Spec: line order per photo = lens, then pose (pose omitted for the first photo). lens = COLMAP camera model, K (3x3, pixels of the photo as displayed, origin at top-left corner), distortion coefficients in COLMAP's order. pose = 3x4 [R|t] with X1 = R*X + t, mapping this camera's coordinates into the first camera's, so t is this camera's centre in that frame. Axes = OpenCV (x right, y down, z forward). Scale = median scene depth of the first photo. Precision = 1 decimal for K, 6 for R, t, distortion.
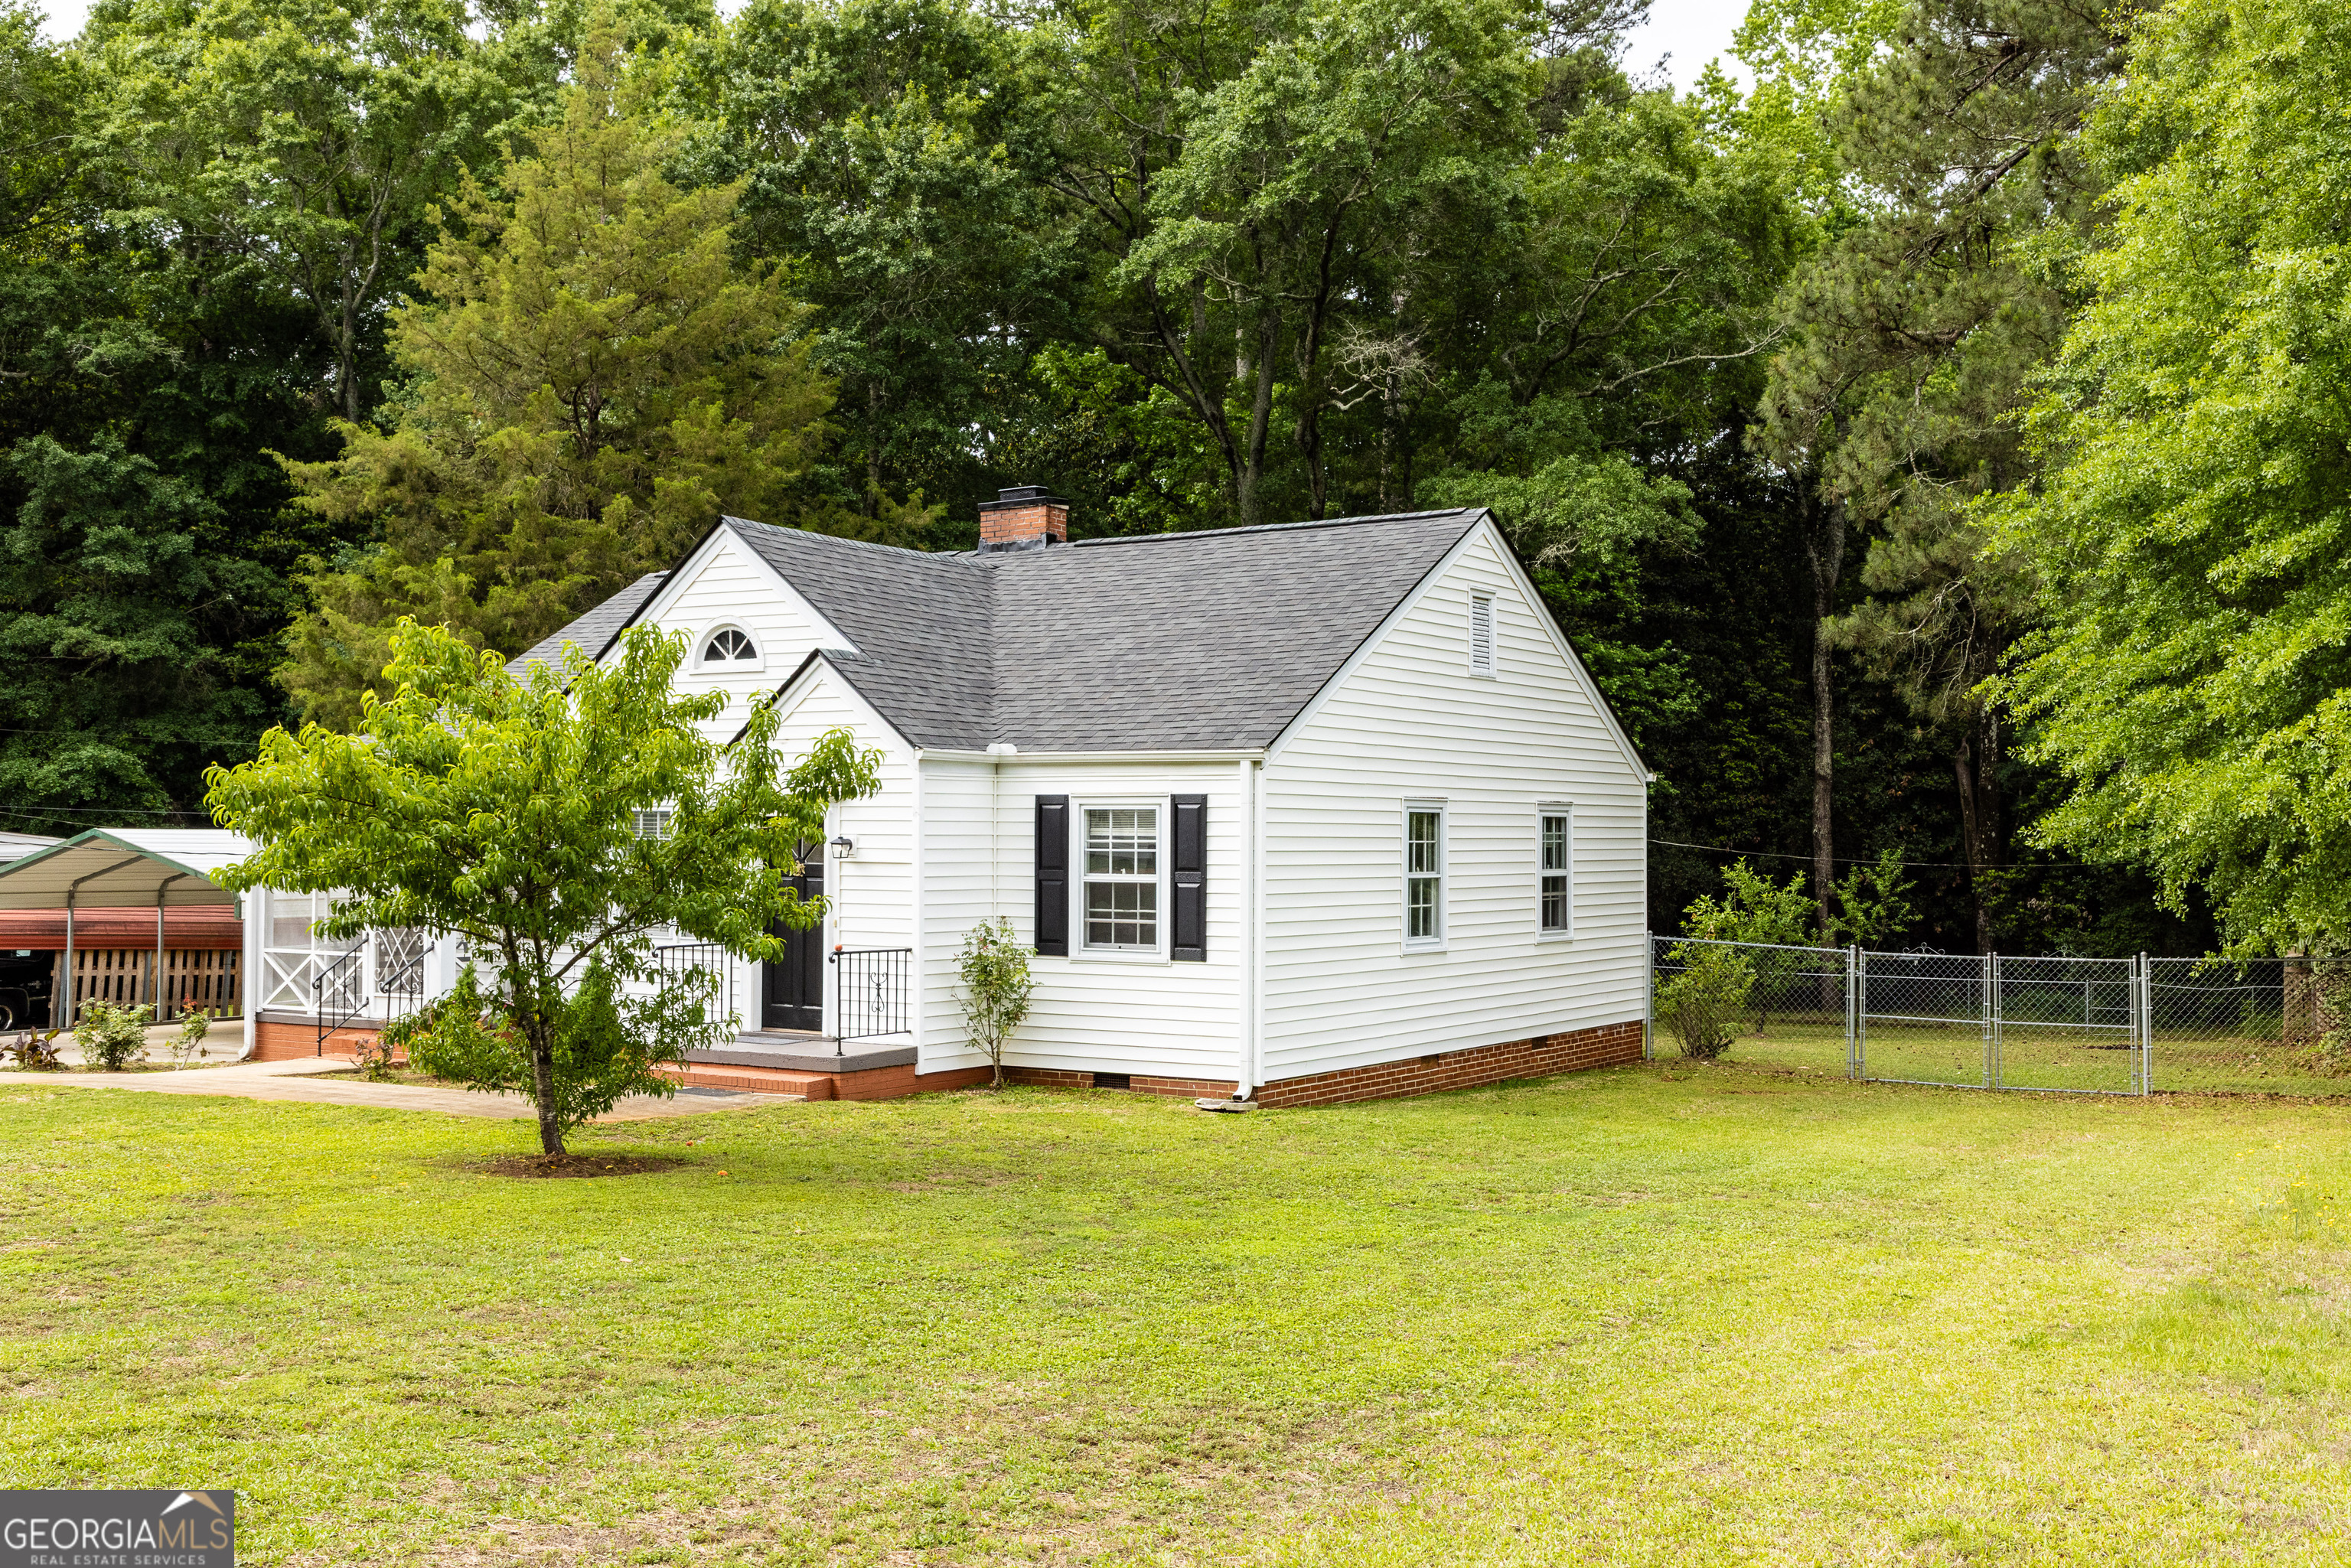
lens RADIAL K [[2384.6, 0, 1175.5], [0, 2384.6, 784.0], [0, 0, 1]] dist [0.016288, 0.009357]
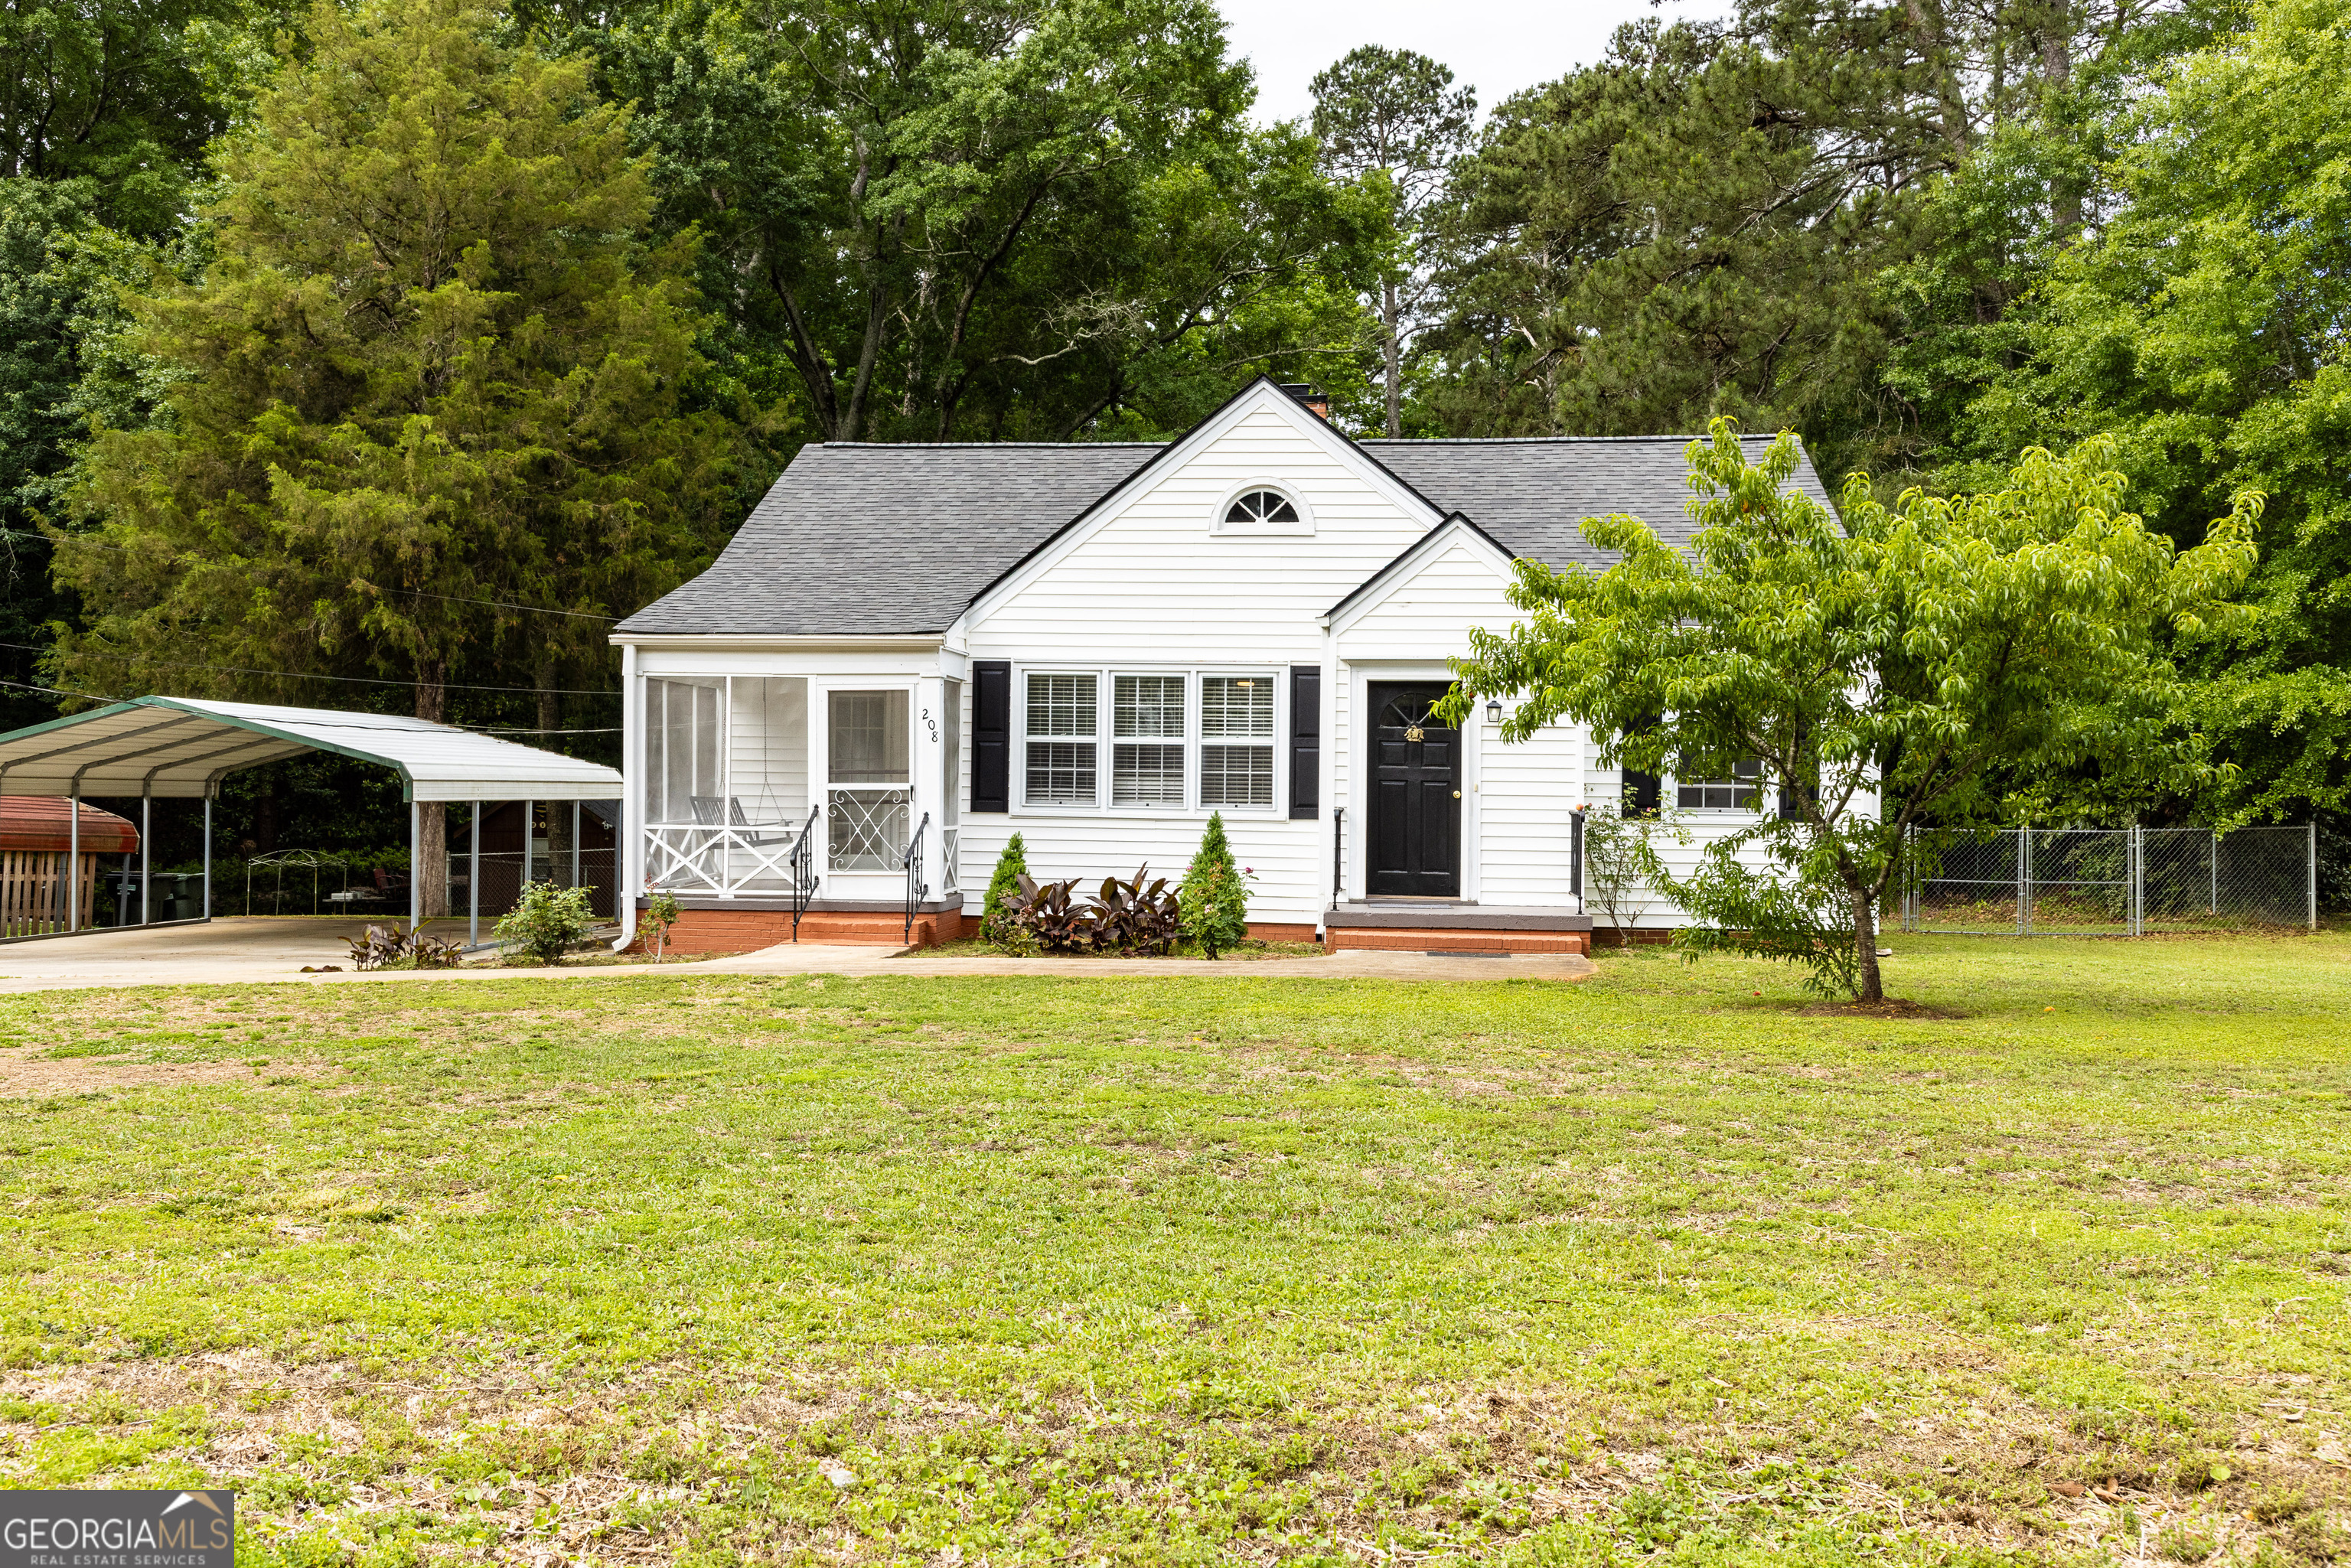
lens RADIAL K [[1982.4, 0, 1175.5], [0, 1982.4, 784.0], [0, 0, 1]] dist [-0.006216, -0.002352]
pose [[0.893279, 0.004860, 0.449477, -0.534506], [-0.016179, 0.999641, 0.021346, 0.034860], [-0.449212, -0.026340, 0.893037, 0.267527]]
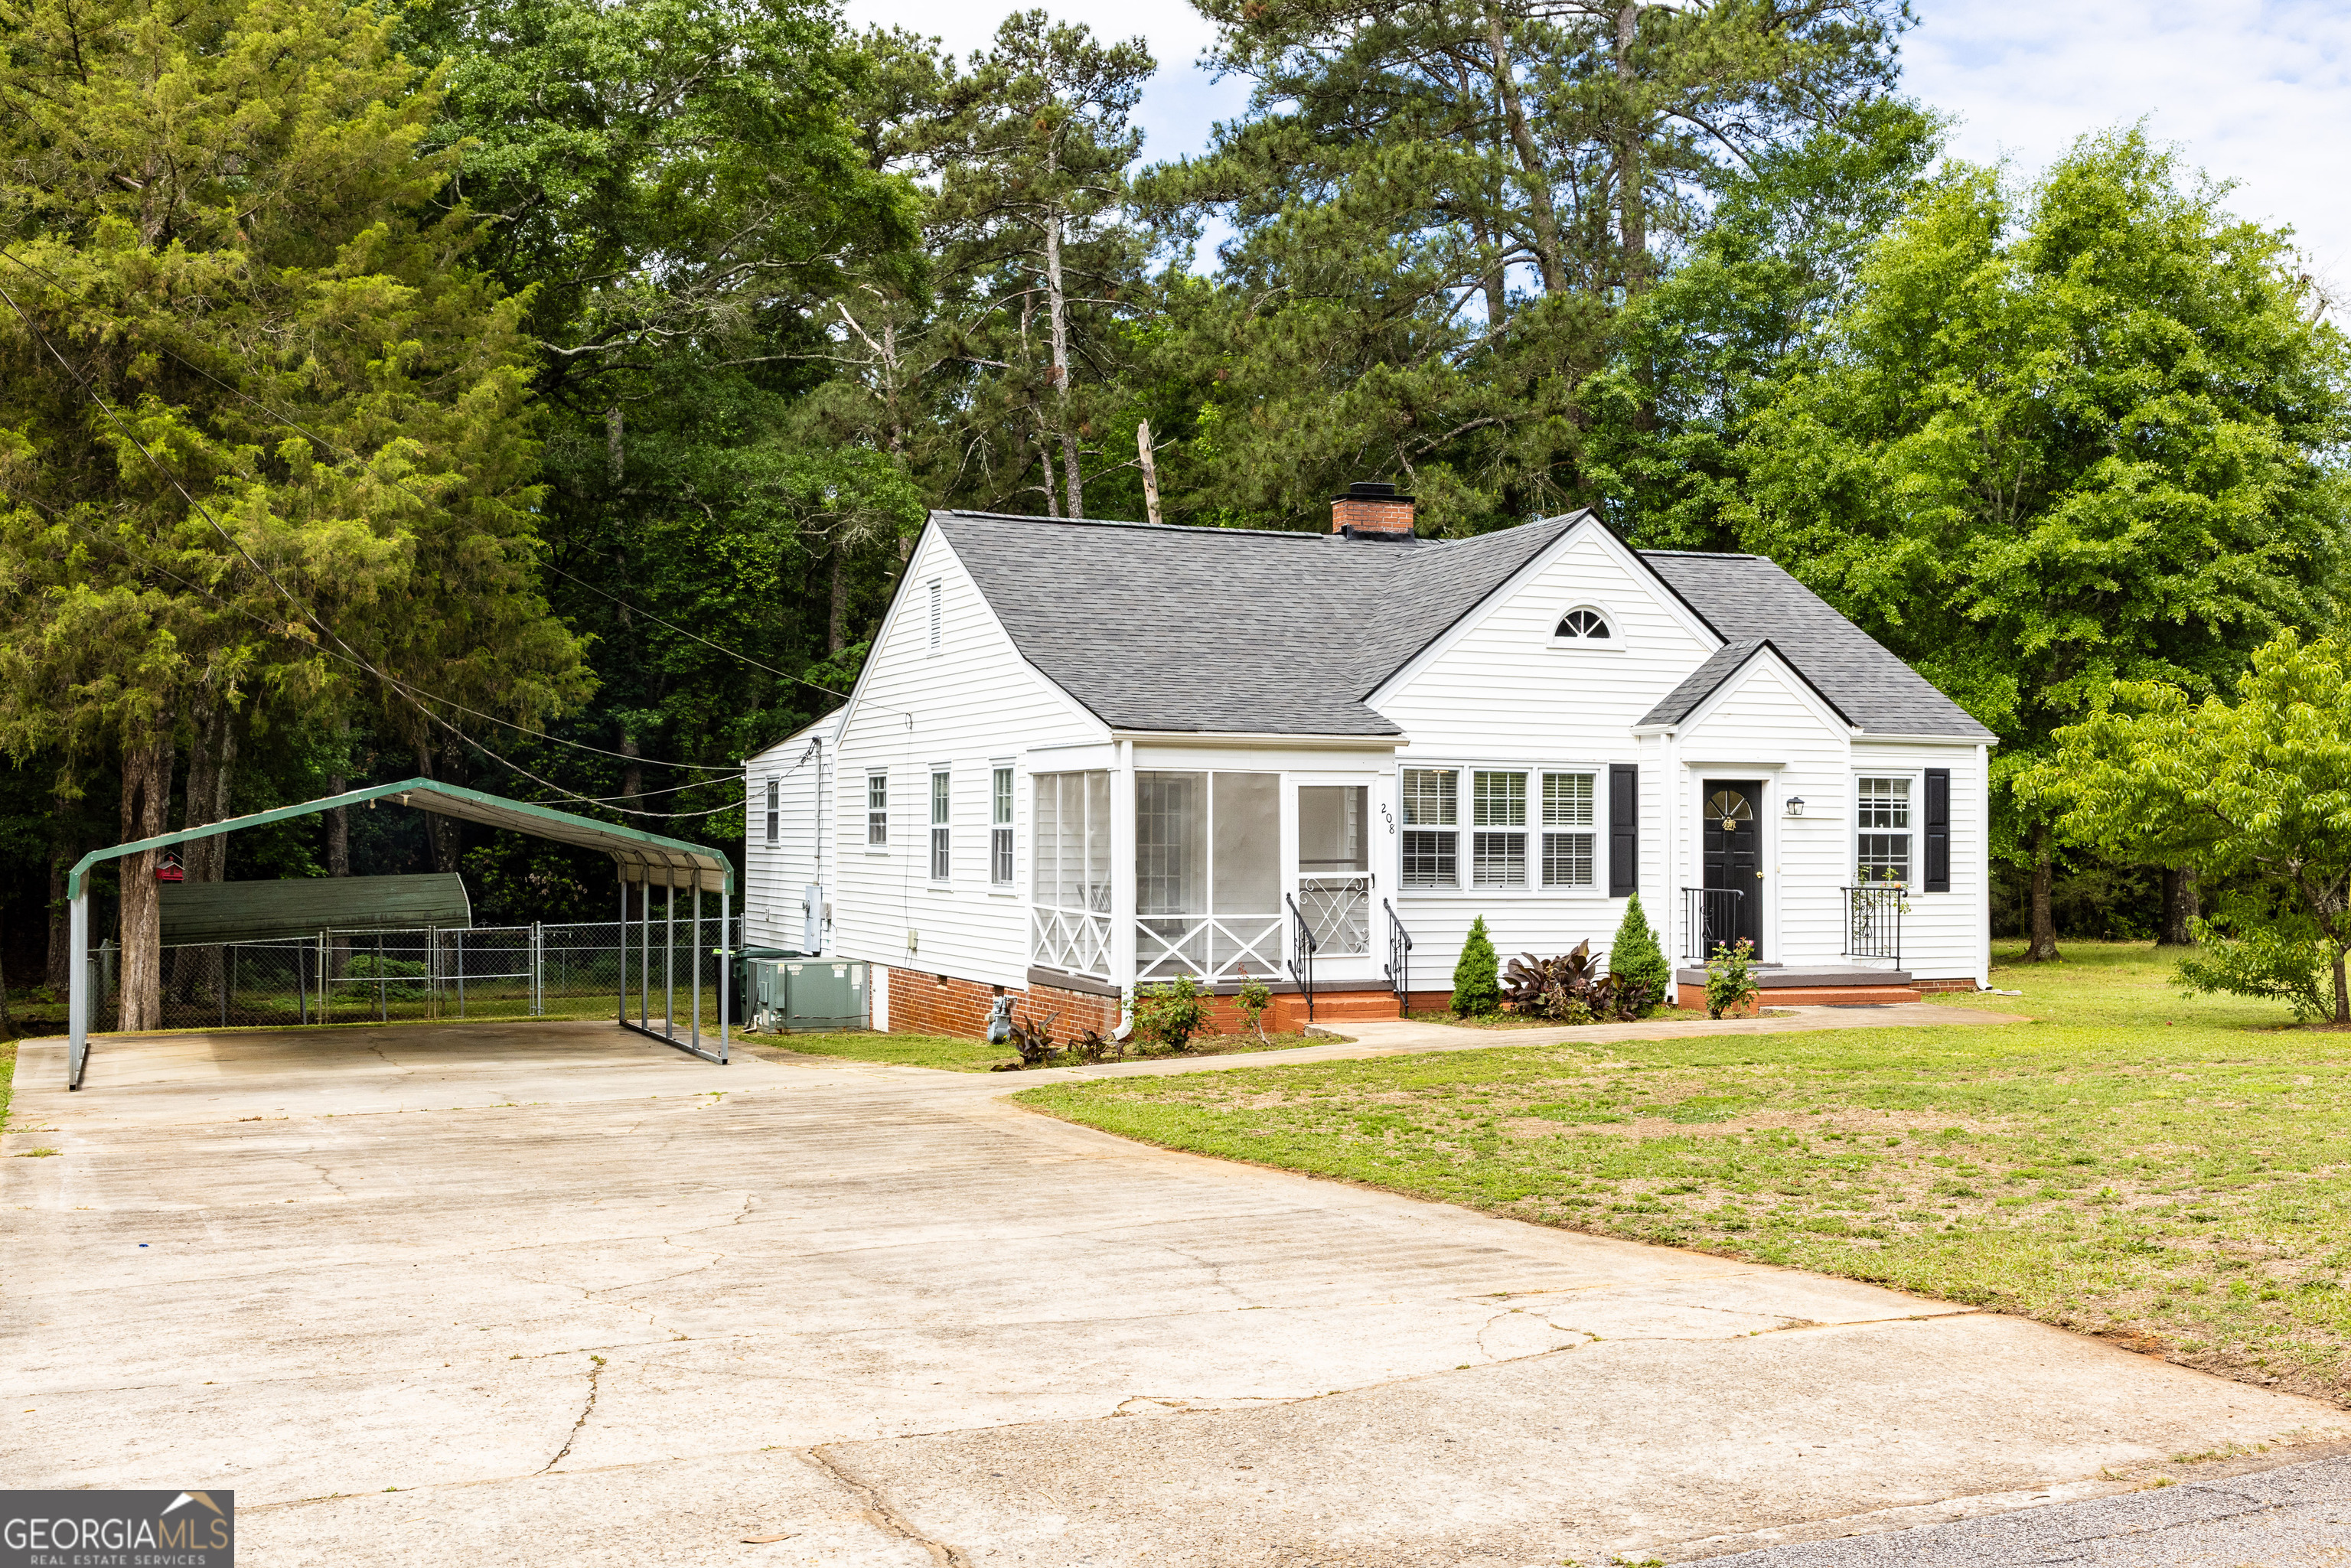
lens RADIAL K [[2487.0, 0, 1175.5], [0, 2487.0, 784.0], [0, 0, 1]] dist [0.006386, 0.001250]
pose [[0.567680, 0.014232, 0.823126, -1.146671], [-0.019491, 0.999803, -0.003845, 0.022318], [-0.823018, -0.013861, 0.567846, 0.457452]]
